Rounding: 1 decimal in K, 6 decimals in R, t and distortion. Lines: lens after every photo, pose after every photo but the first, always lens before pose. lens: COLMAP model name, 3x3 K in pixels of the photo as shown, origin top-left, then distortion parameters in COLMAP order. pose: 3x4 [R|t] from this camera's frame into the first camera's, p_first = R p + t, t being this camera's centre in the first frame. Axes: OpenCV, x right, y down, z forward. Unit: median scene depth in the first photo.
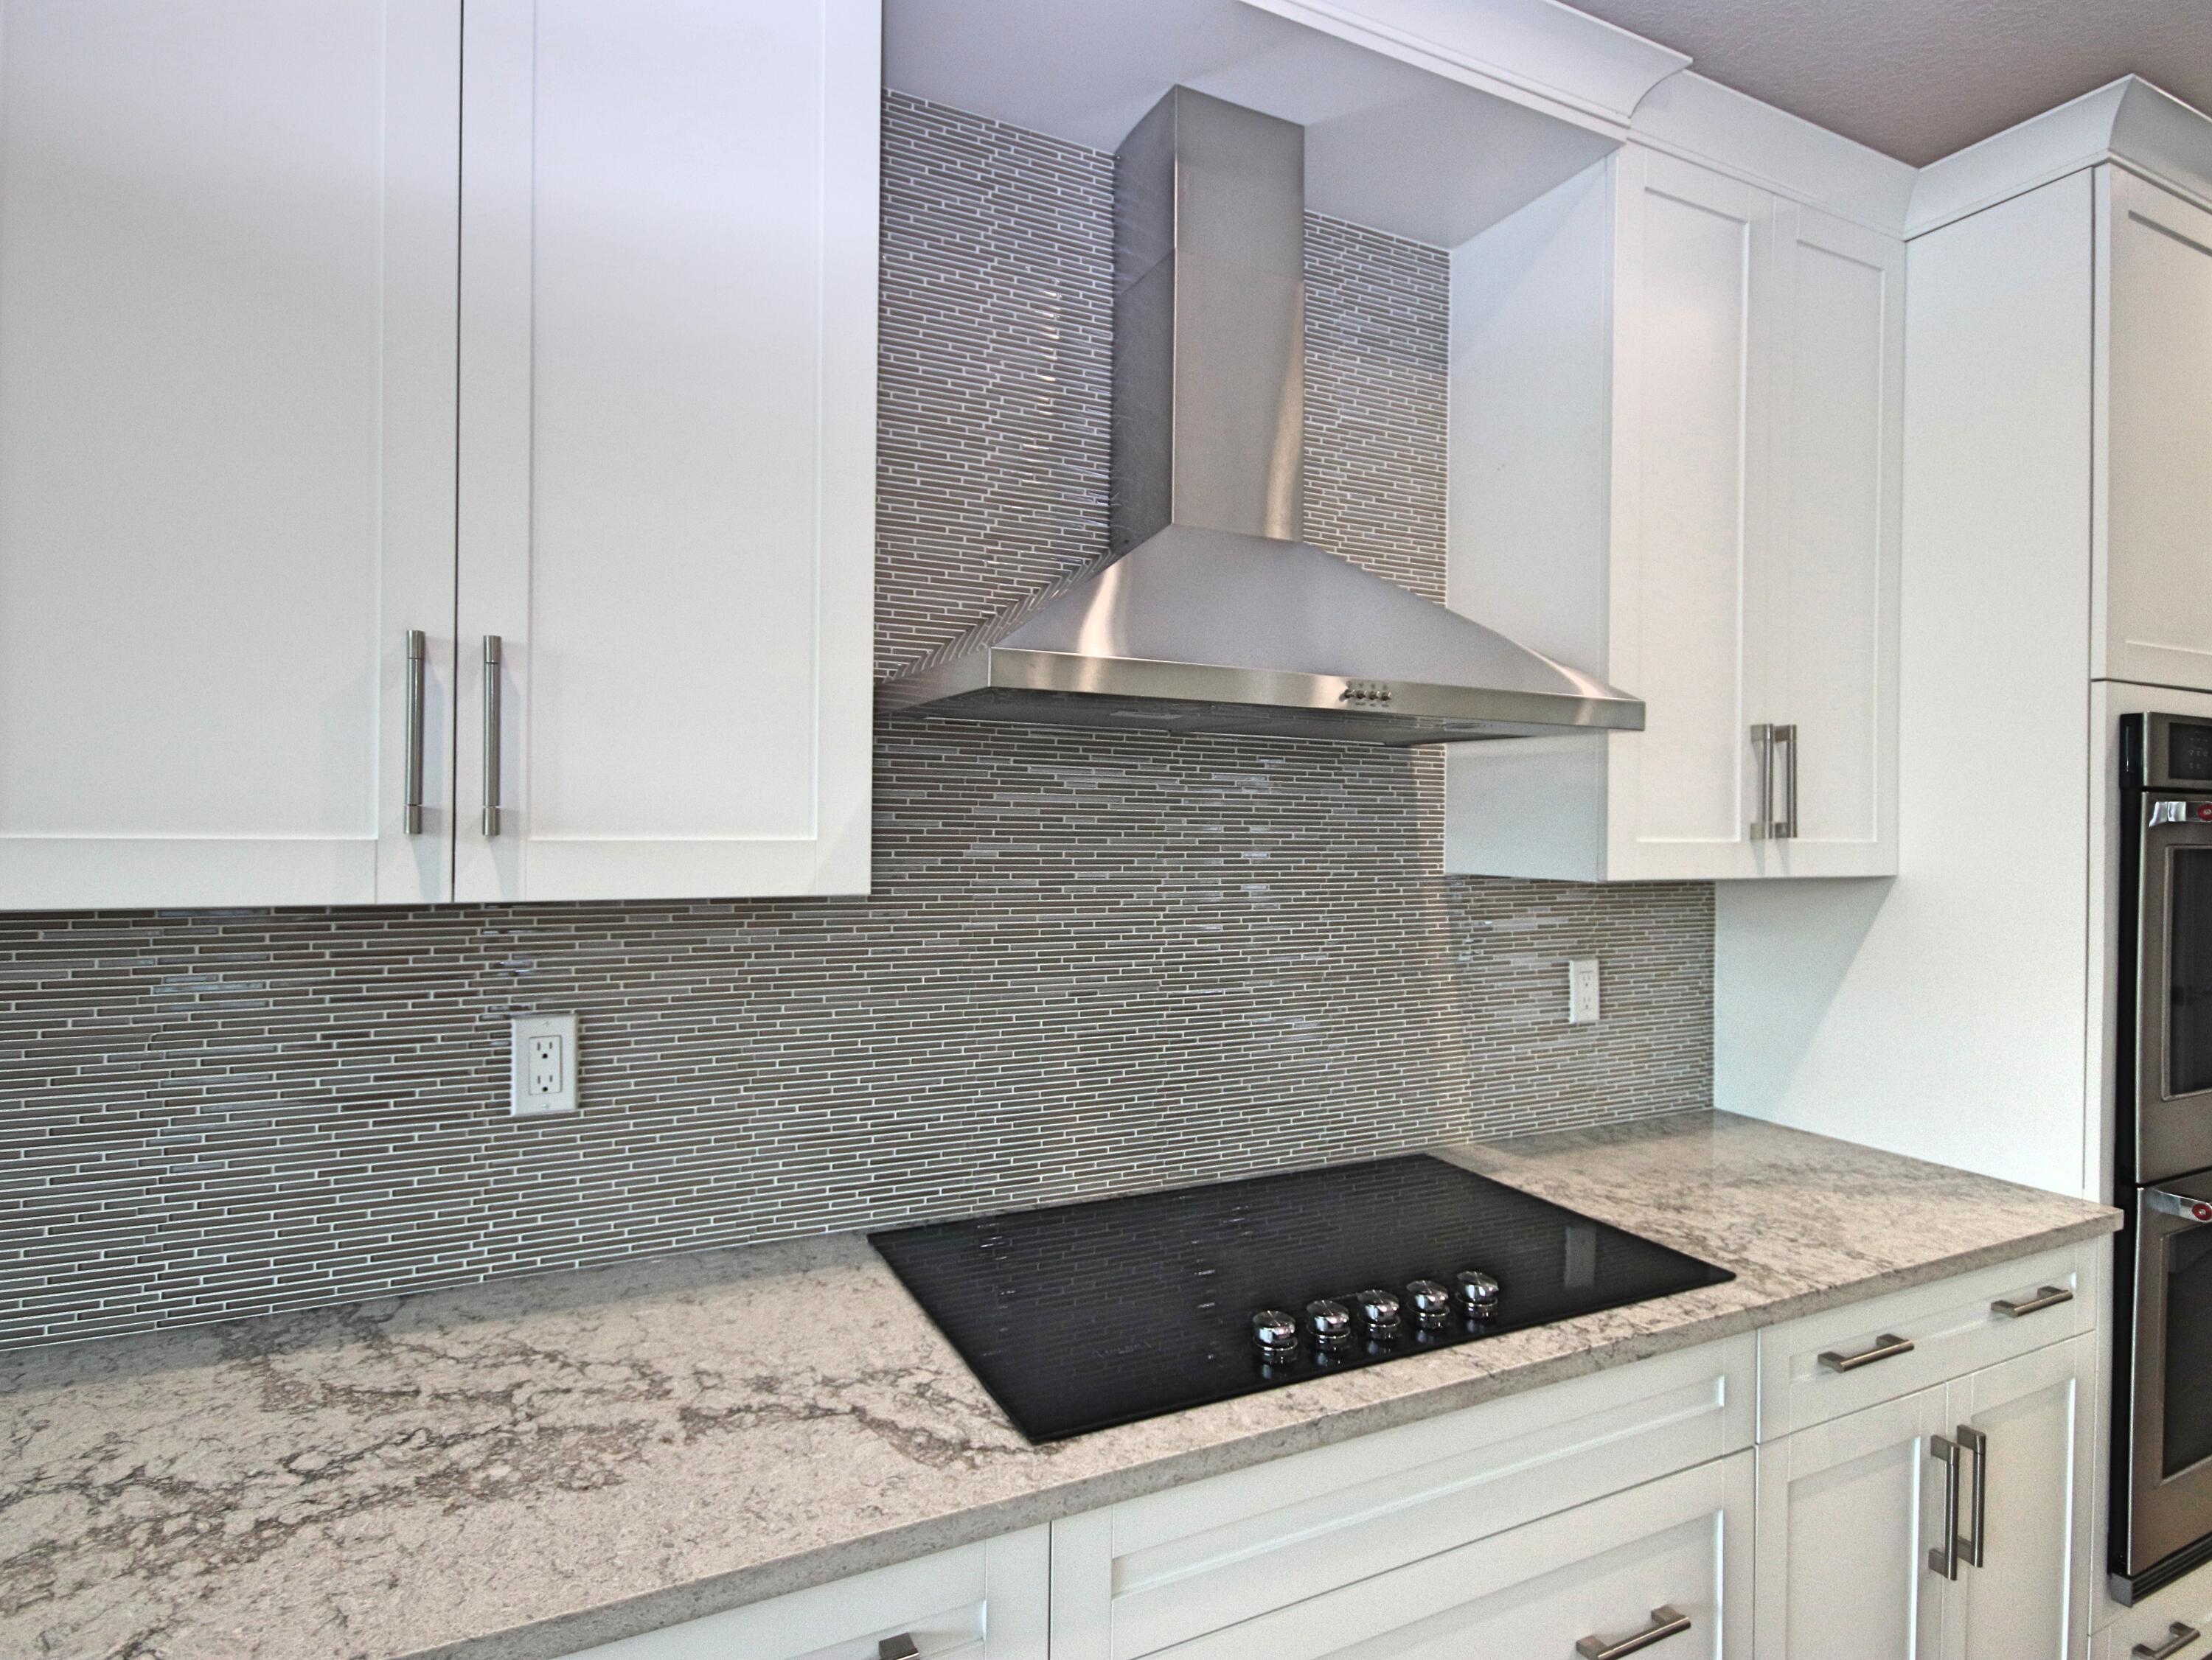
lens RADIAL K [[1158.8, 0, 1096.2], [0, 1158.8, 830.7], [0, 0, 1]] dist [0.012824, -0.012909]
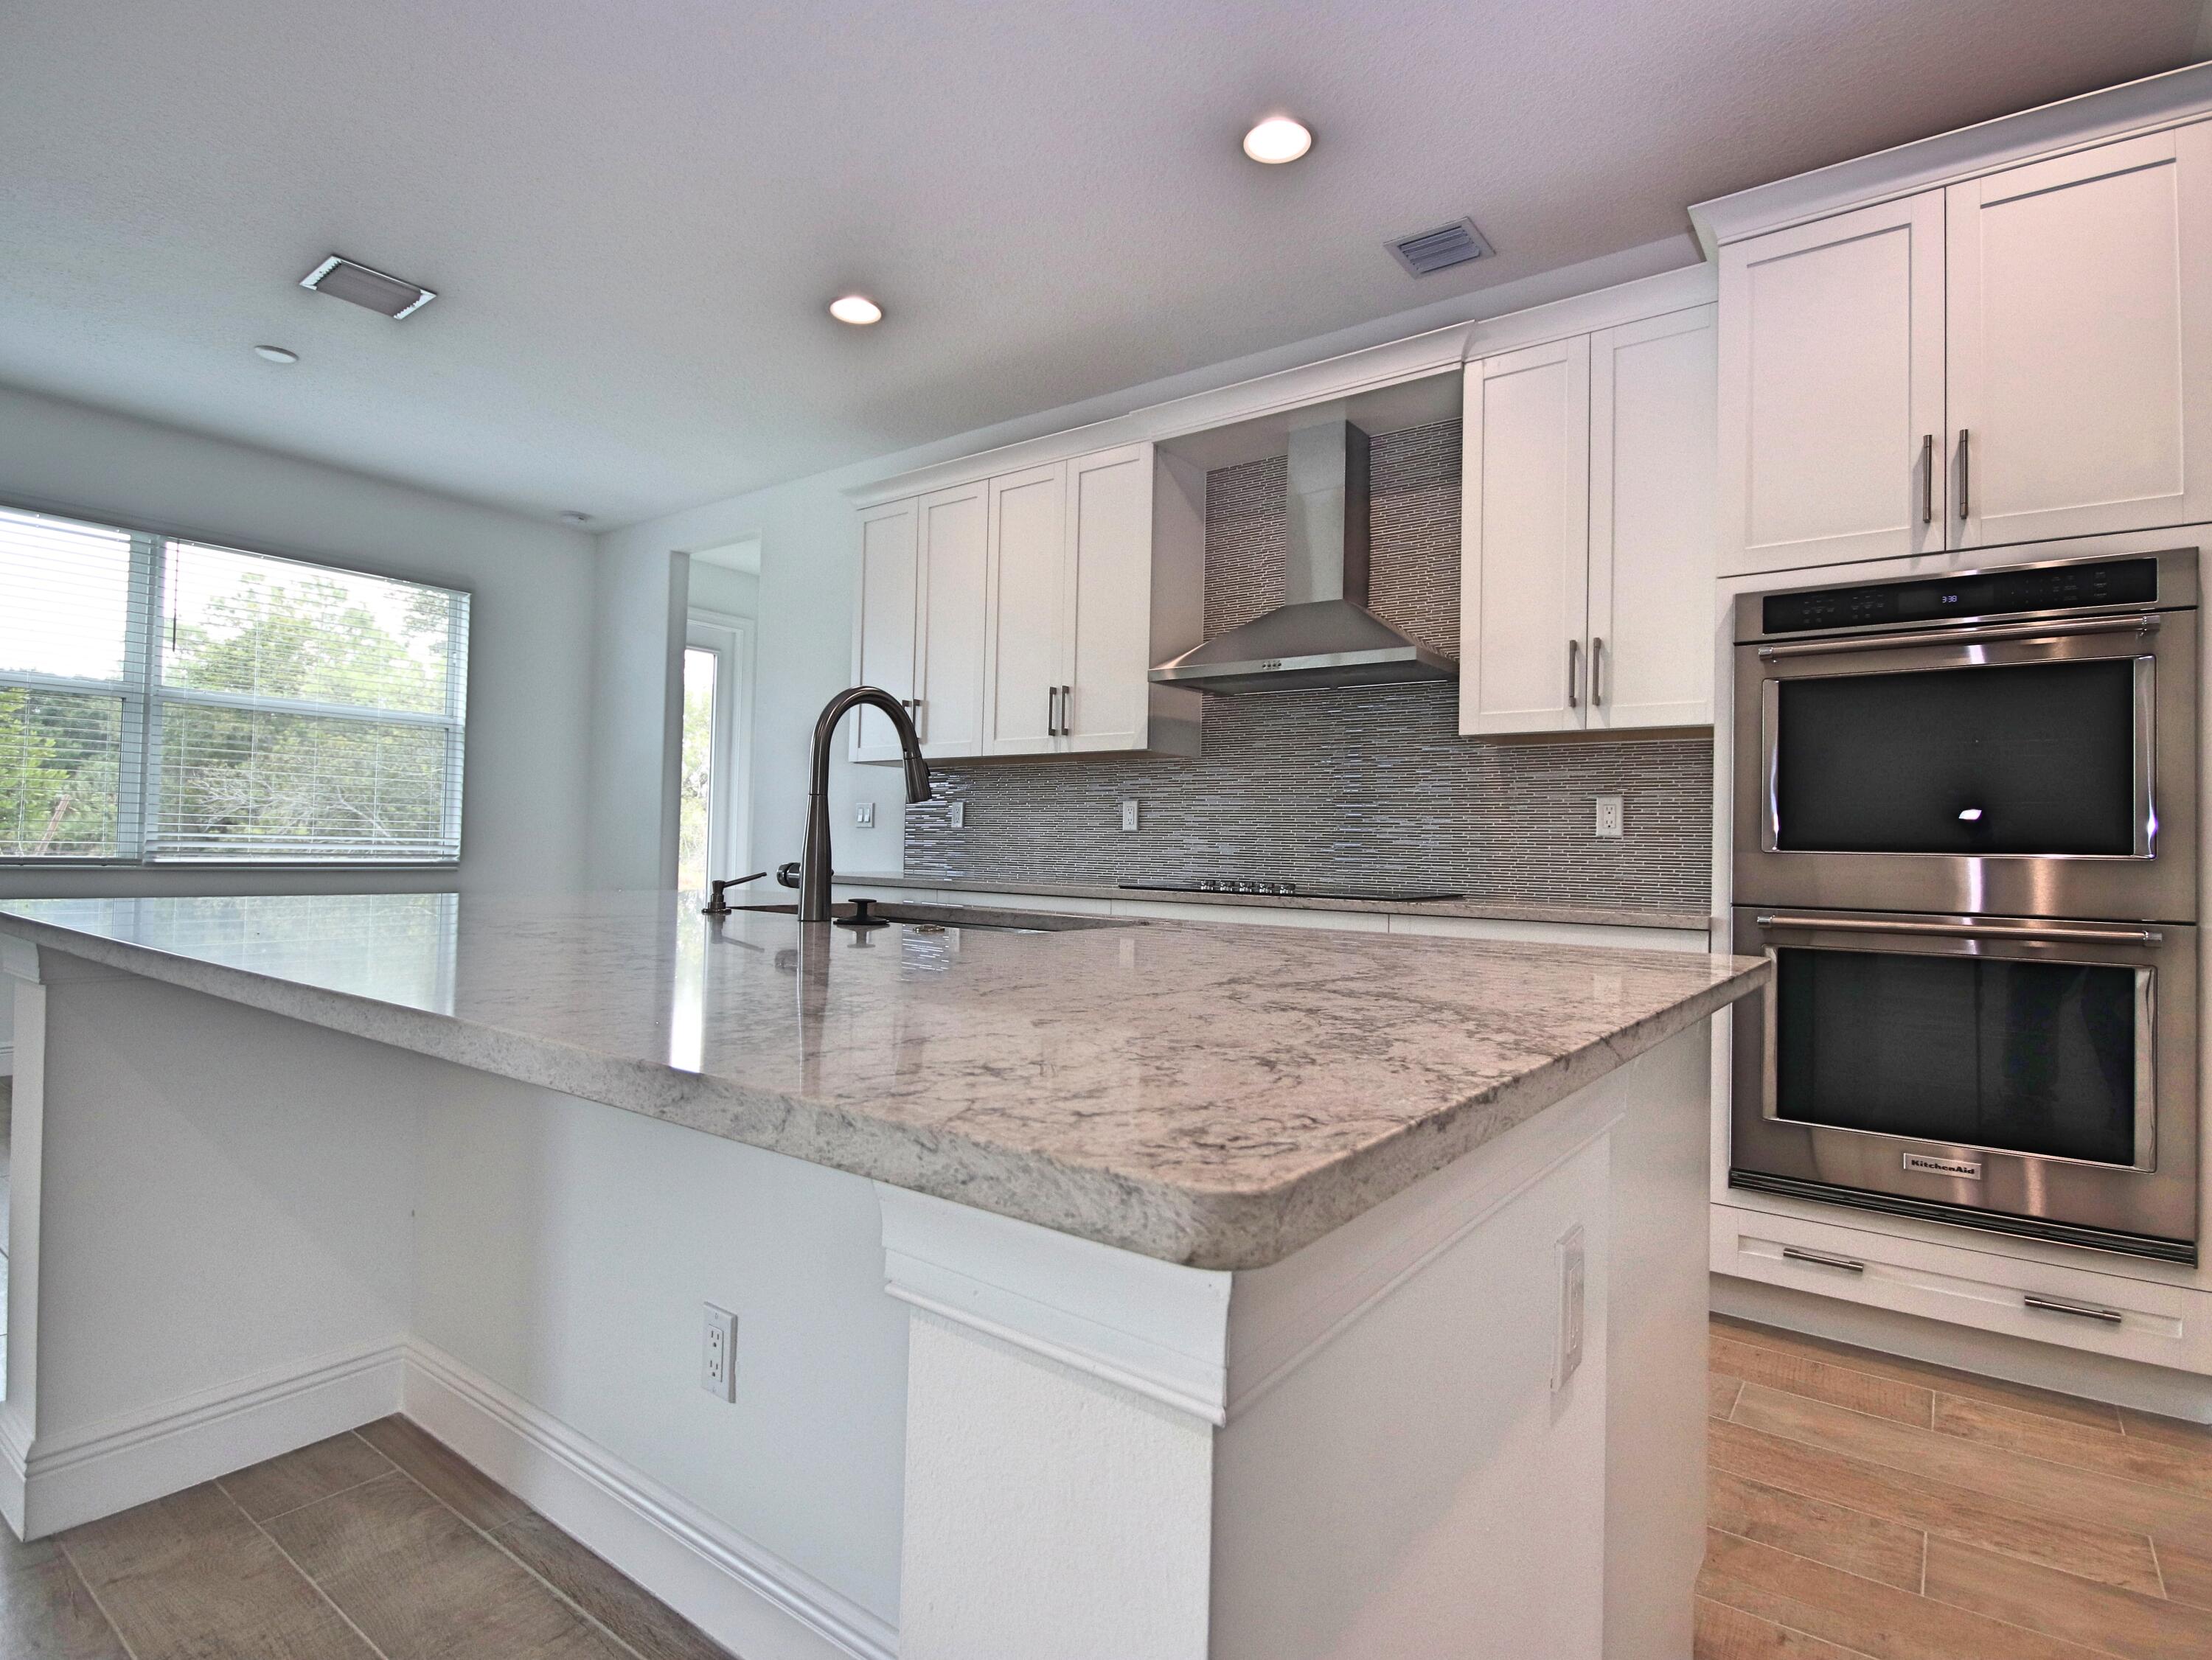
lens RADIAL K [[1158.8, 0, 1076.8], [0, 1158.8, 826.4], [0, 0, 1]] dist [0.012824, -0.012909]
pose [[0.452839, -0.019079, -0.891388, 1.788099], [-0.025537, 0.999083, -0.034357, 0.265699], [0.891227, 0.038322, 0.451937, -0.446771]]
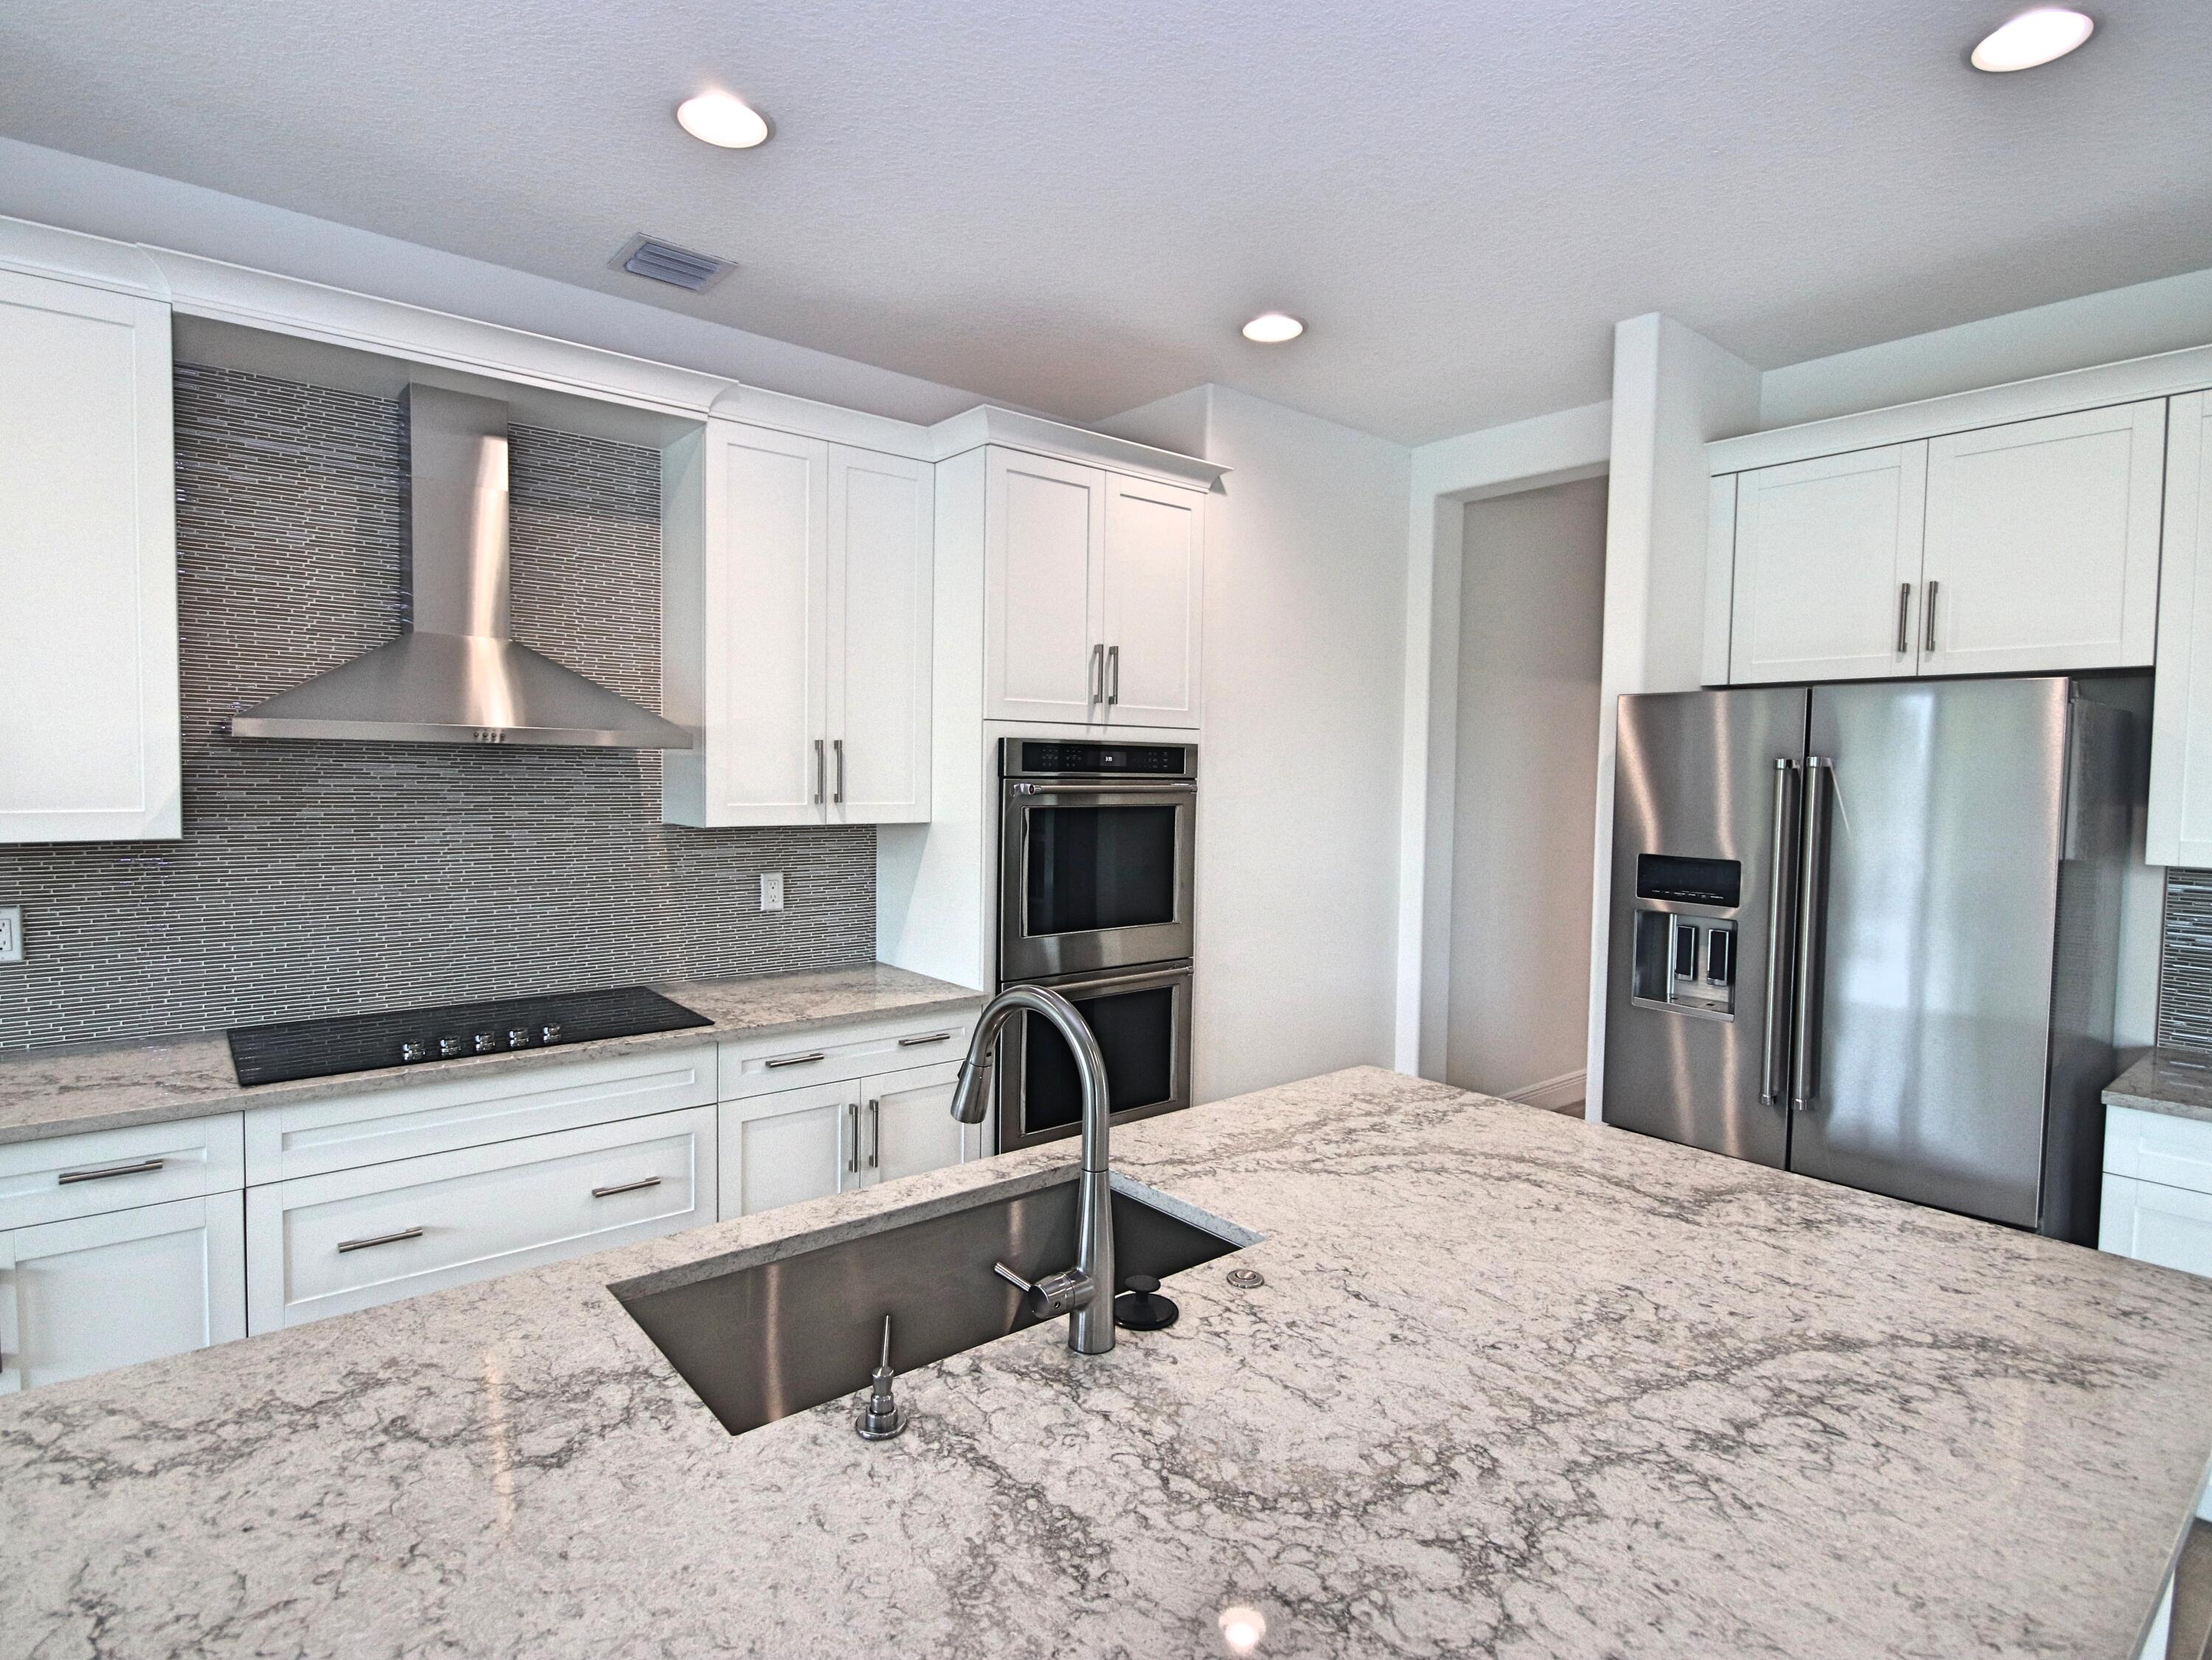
lens RADIAL K [[1158.8, 0, 1120.1], [0, 1158.8, 827.2], [0, 0, 1]] dist [0.012824, -0.012909]
pose [[0.964214, -0.006650, 0.265043, 0.544747], [-0.005927, 0.998895, 0.046627, -0.043566], [-0.265060, -0.046529, 0.963109, -0.887927]]
